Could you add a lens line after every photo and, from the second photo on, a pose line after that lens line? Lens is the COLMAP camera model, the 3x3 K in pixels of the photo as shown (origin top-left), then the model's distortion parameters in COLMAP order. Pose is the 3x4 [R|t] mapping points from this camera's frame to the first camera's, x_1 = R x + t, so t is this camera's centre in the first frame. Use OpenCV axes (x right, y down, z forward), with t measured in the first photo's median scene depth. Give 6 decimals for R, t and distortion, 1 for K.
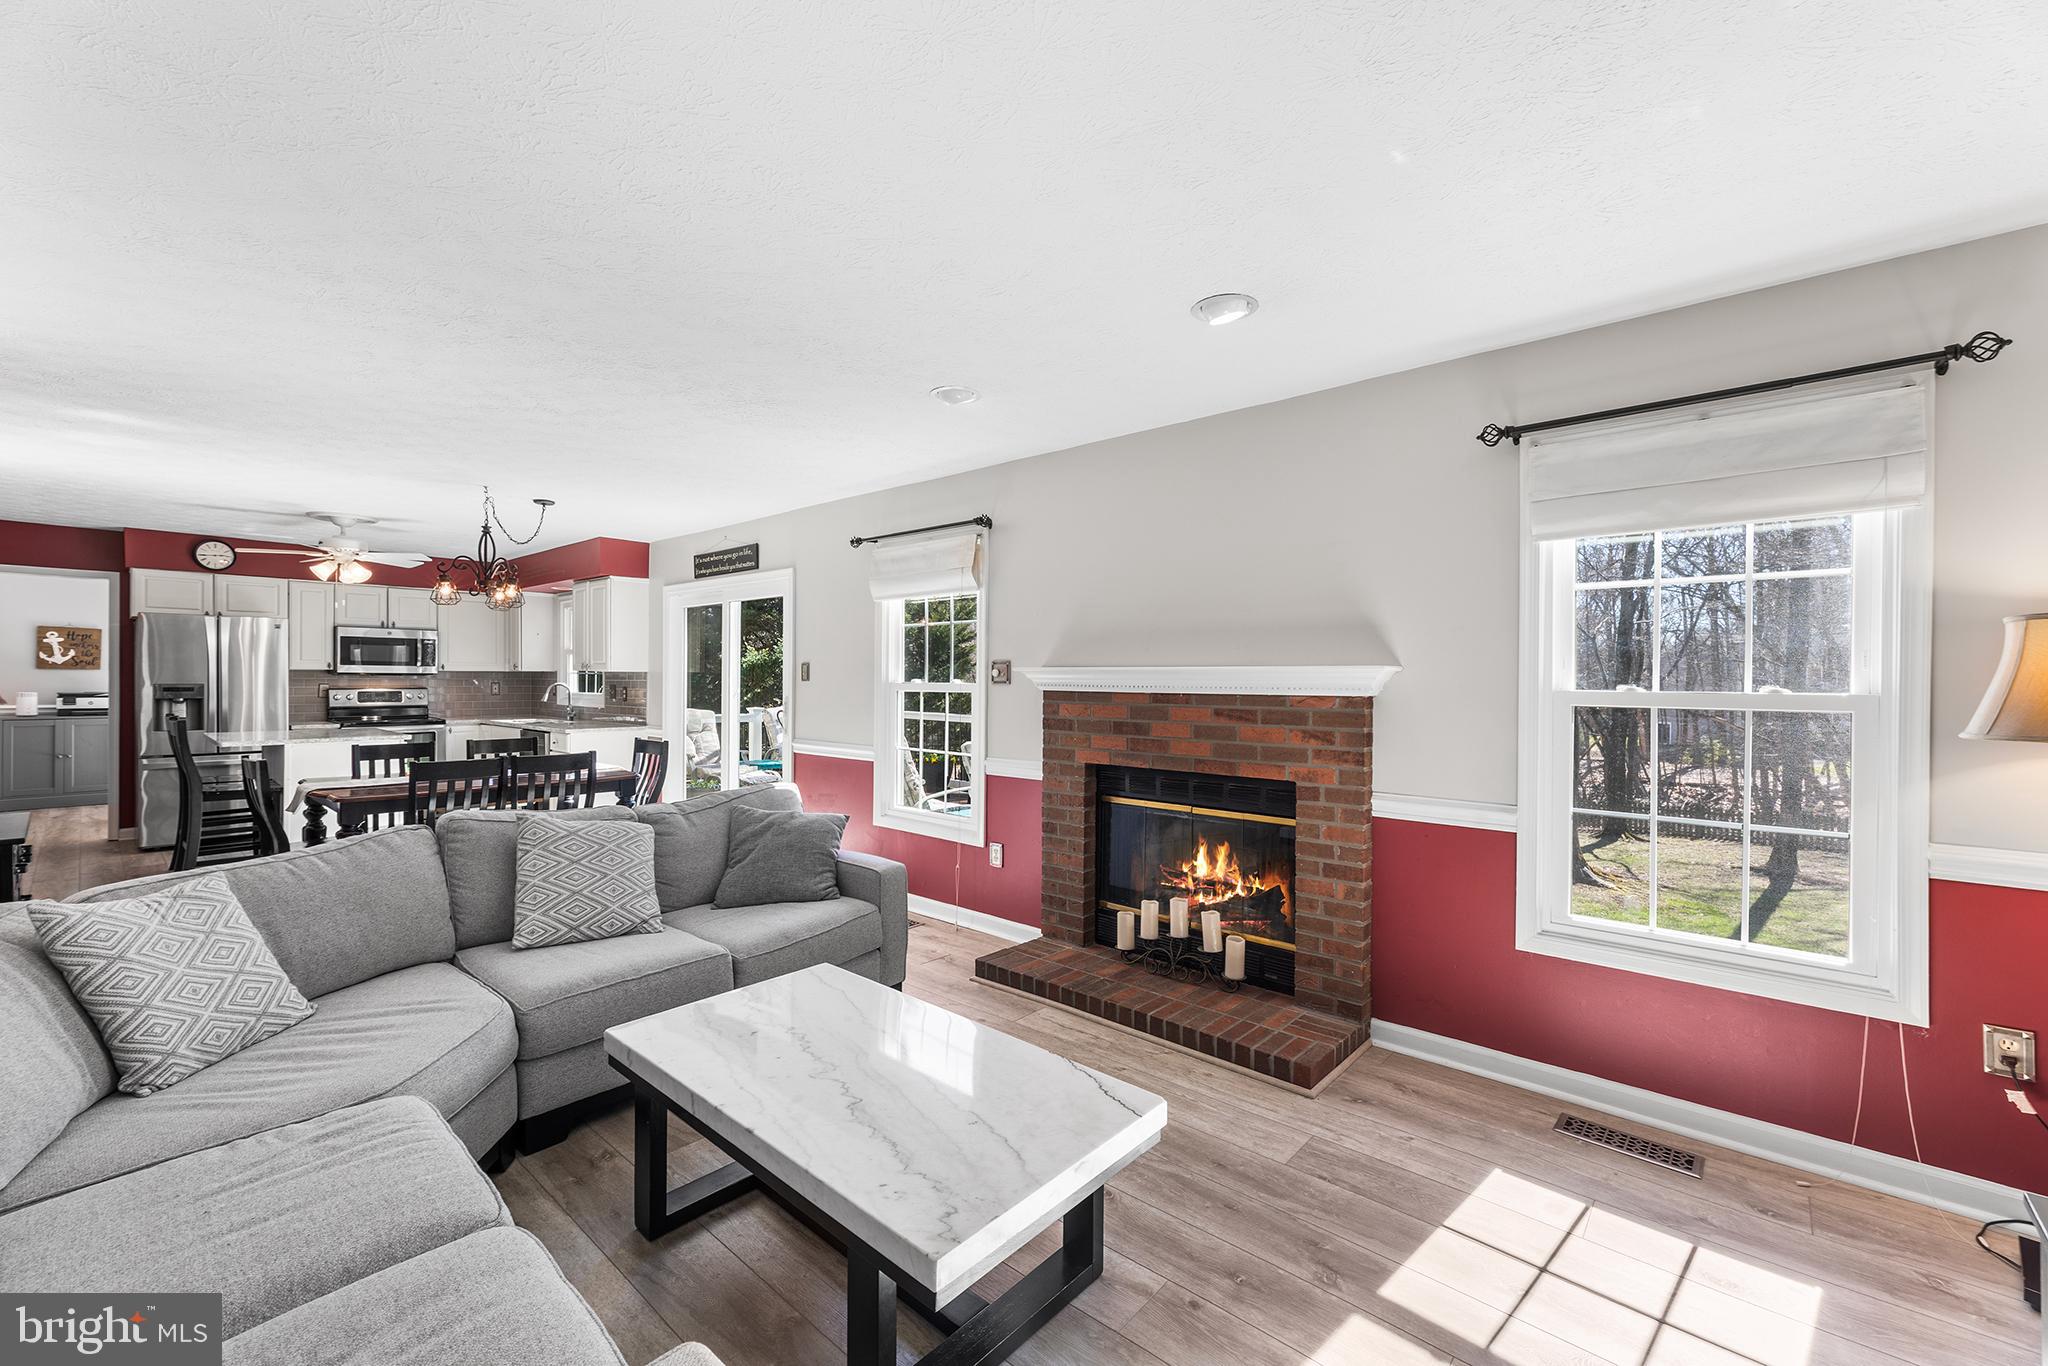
lens RADIAL K [[830.4, 0, 1016.3], [0, 830.4, 678.2], [0, 0, 1]] dist [0.001380, 0.000044]
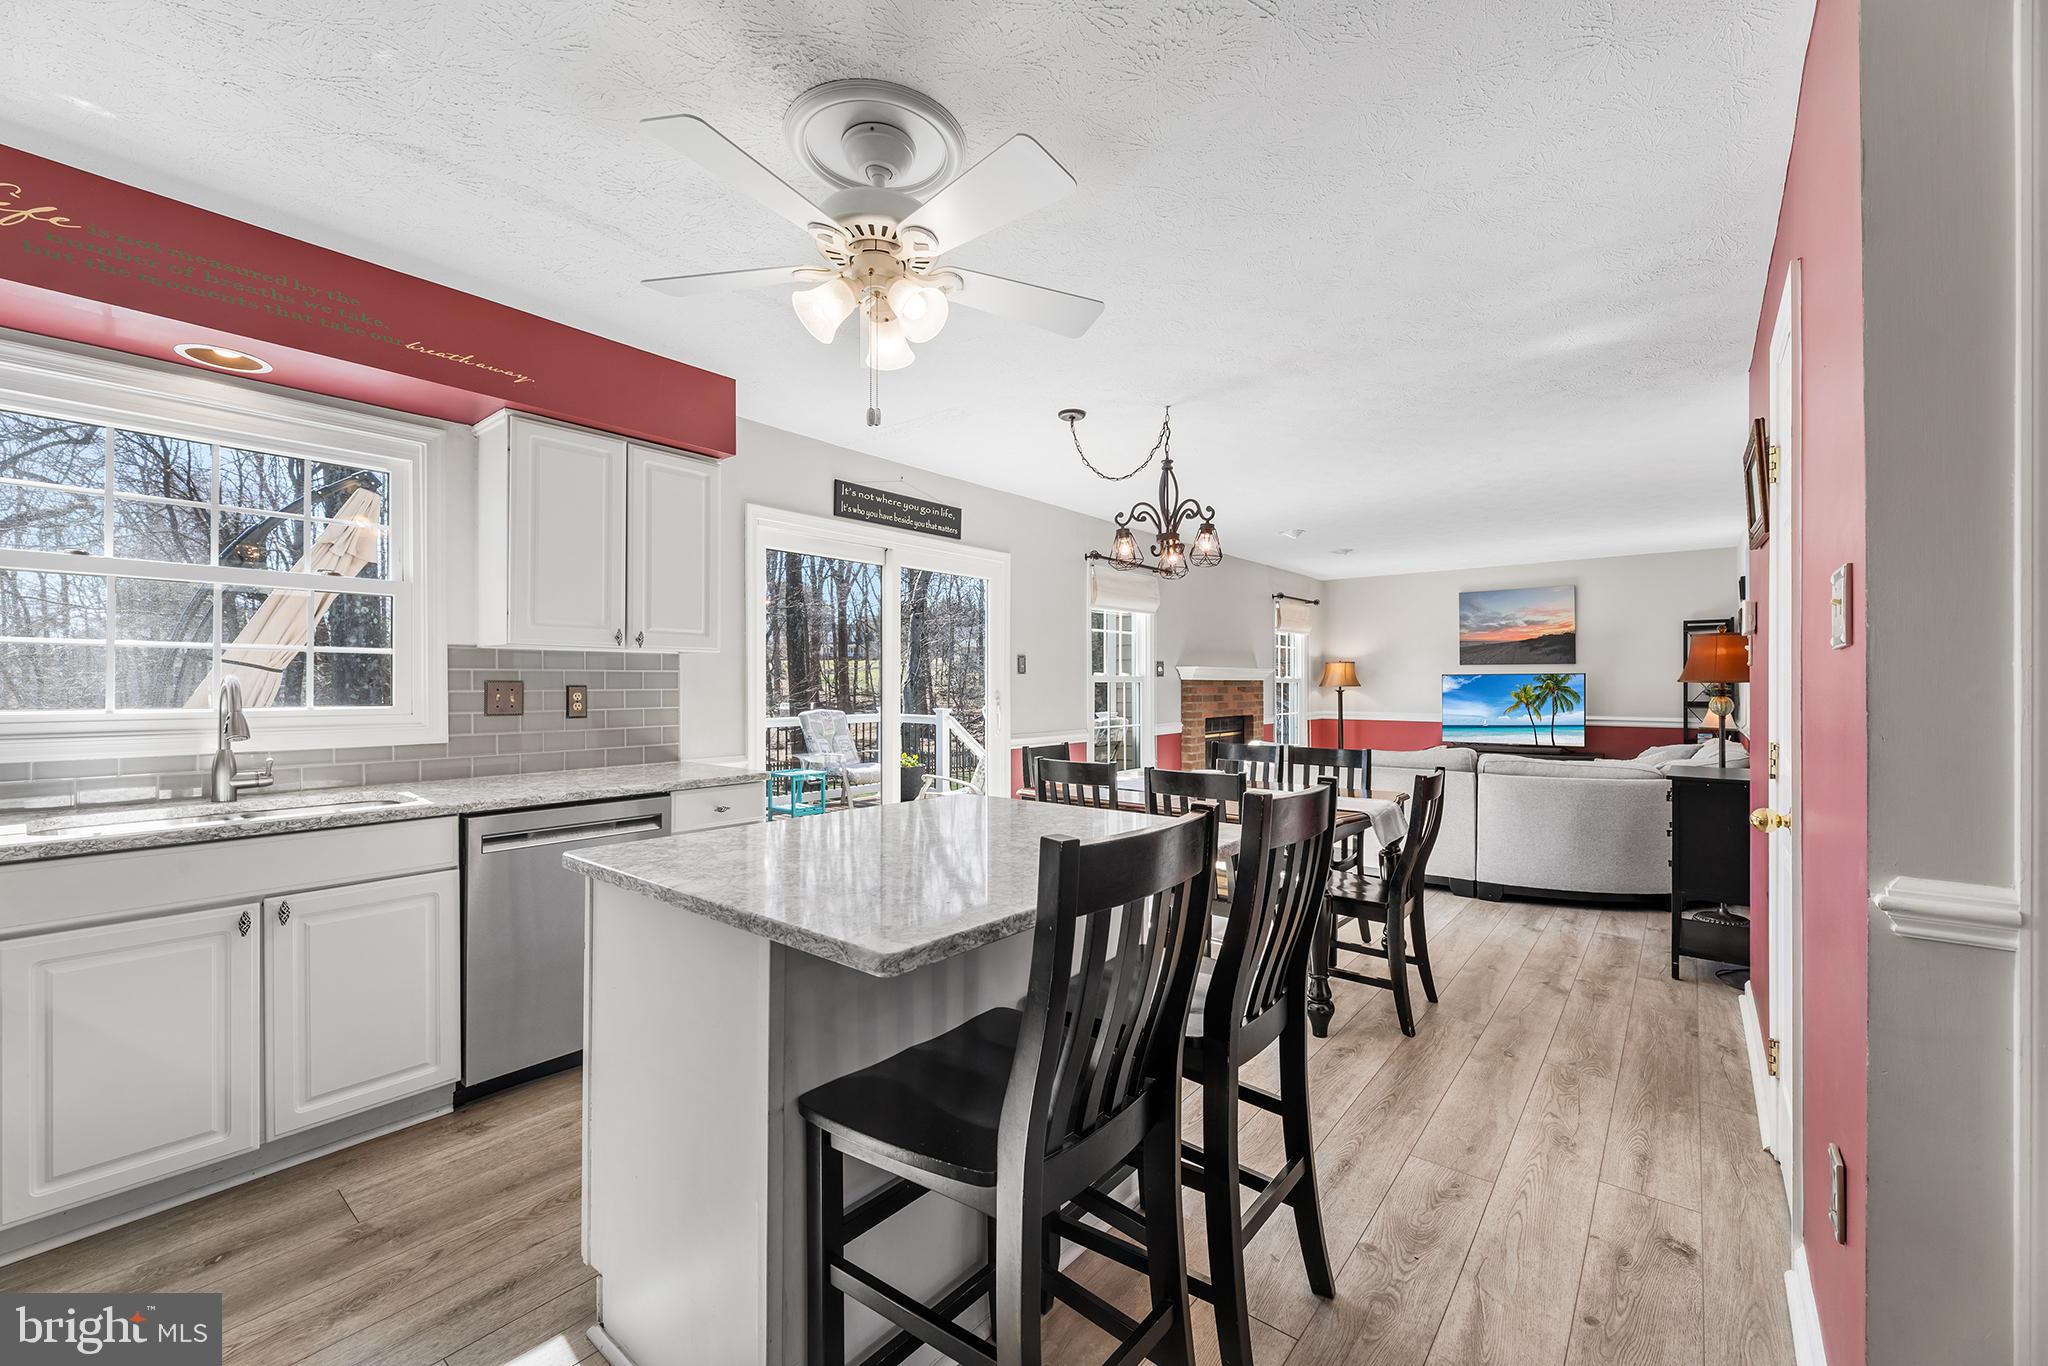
lens RADIAL K [[830.4, 0, 1016.3], [0, 830.4, 678.2], [0, 0, 1]] dist [0.001380, 0.000044]
pose [[-0.044934, -0.001170, 0.998989, -1.988035], [-0.002432, 0.999996, 0.001062, 0.012113], [-0.998987, -0.002382, -0.044937, 1.698065]]
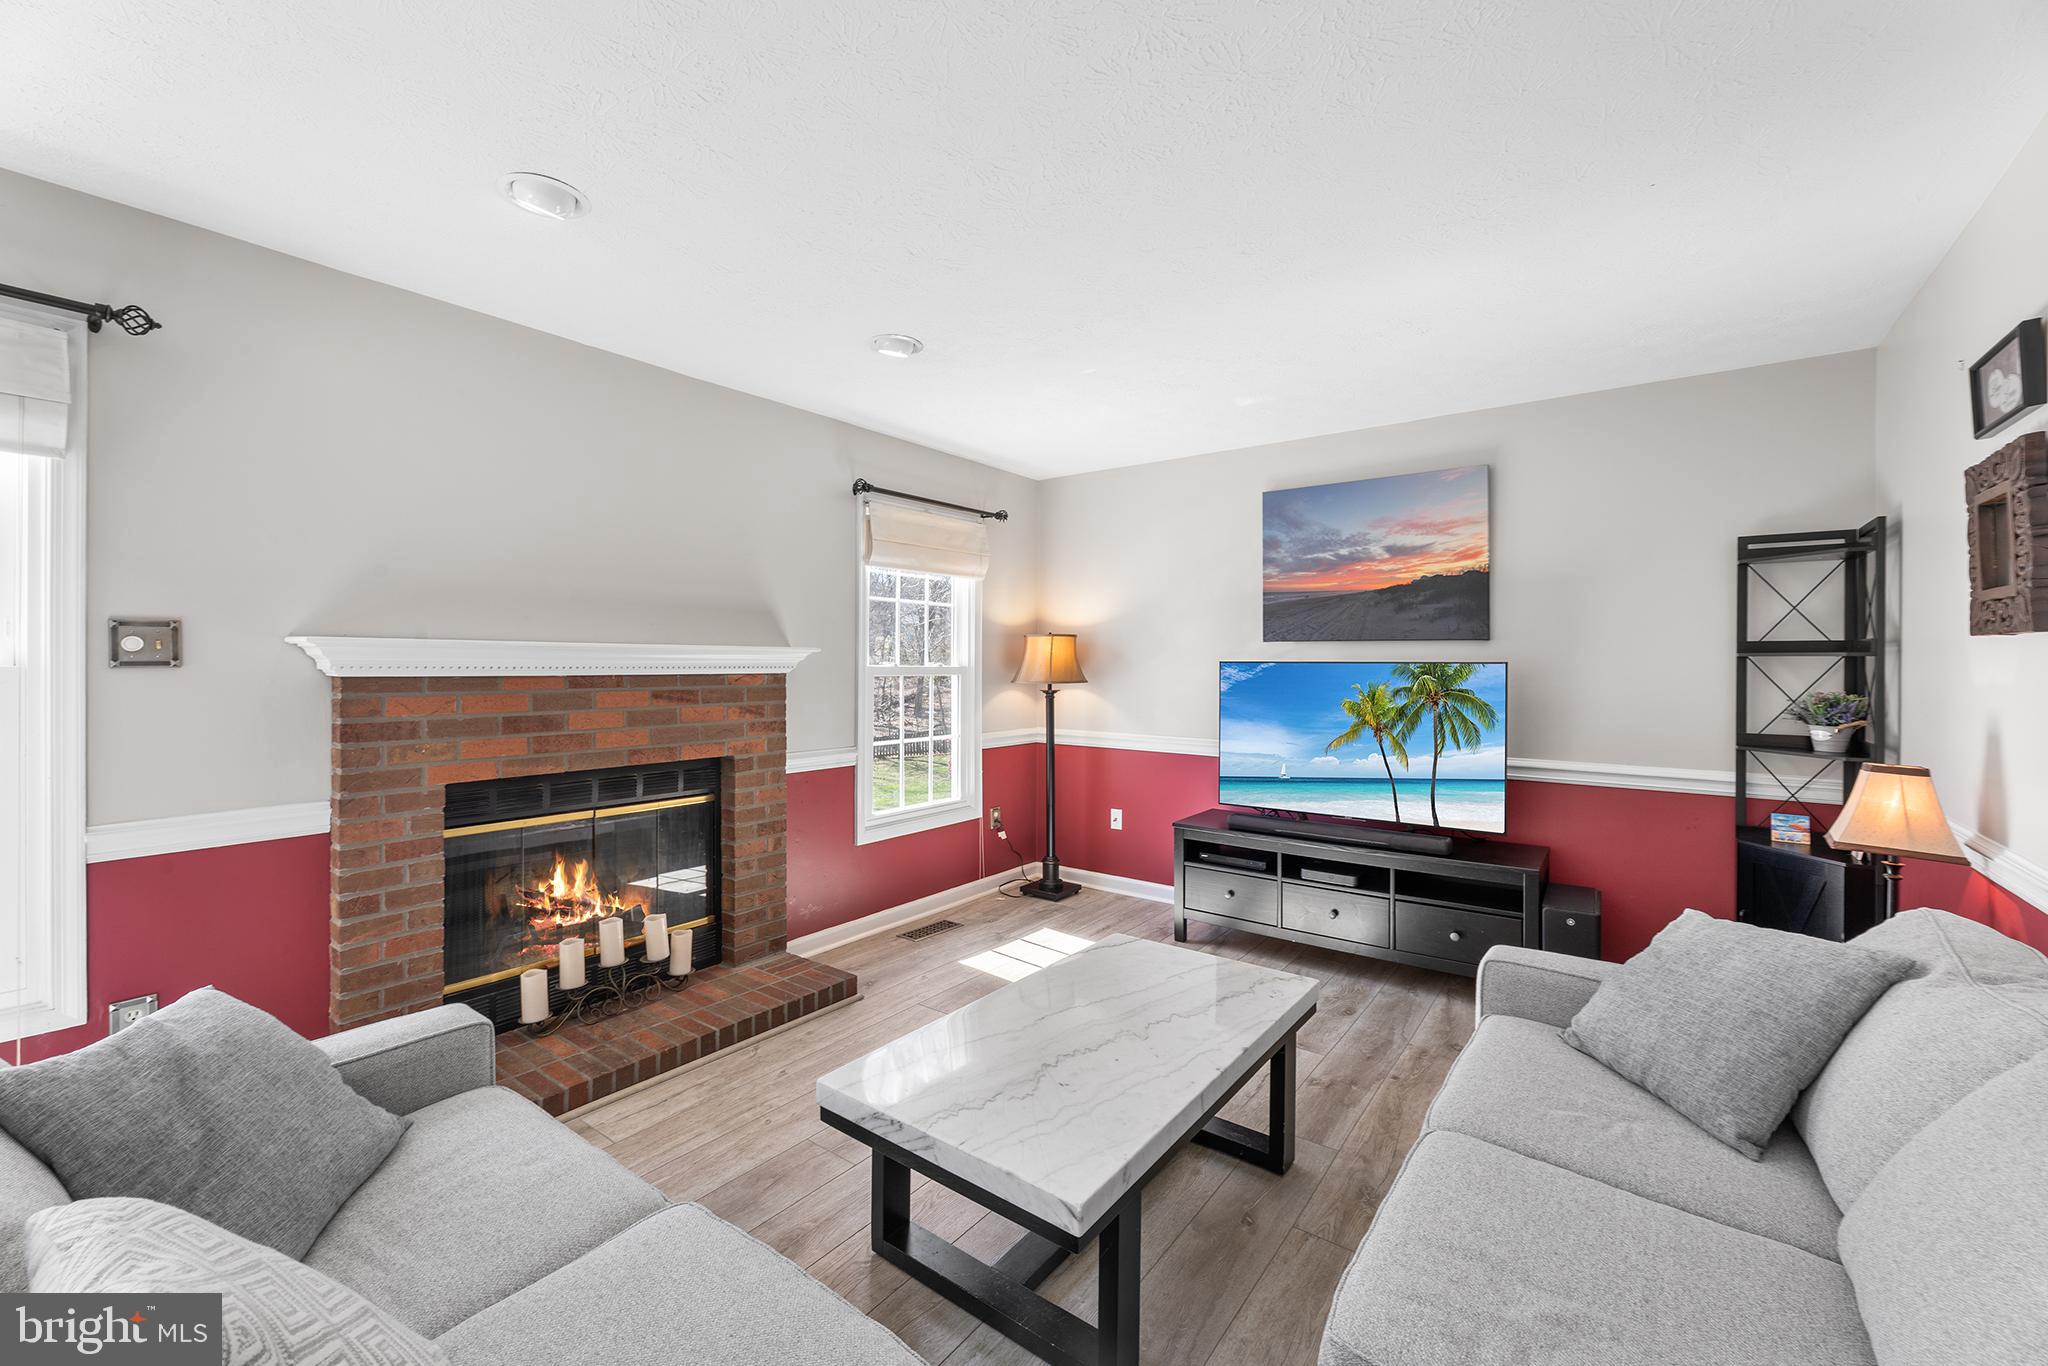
lens RADIAL K [[833.0, 0, 1025.8], [0, 833.0, 659.0], [0, 0, 1]] dist [0.000607, -0.000089]
pose [[-0.085440, -0.003013, 0.996339, -0.694616], [-0.006947, 0.999973, 0.002429, -0.003084], [-0.996319, -0.006714, -0.085458, 0.670620]]
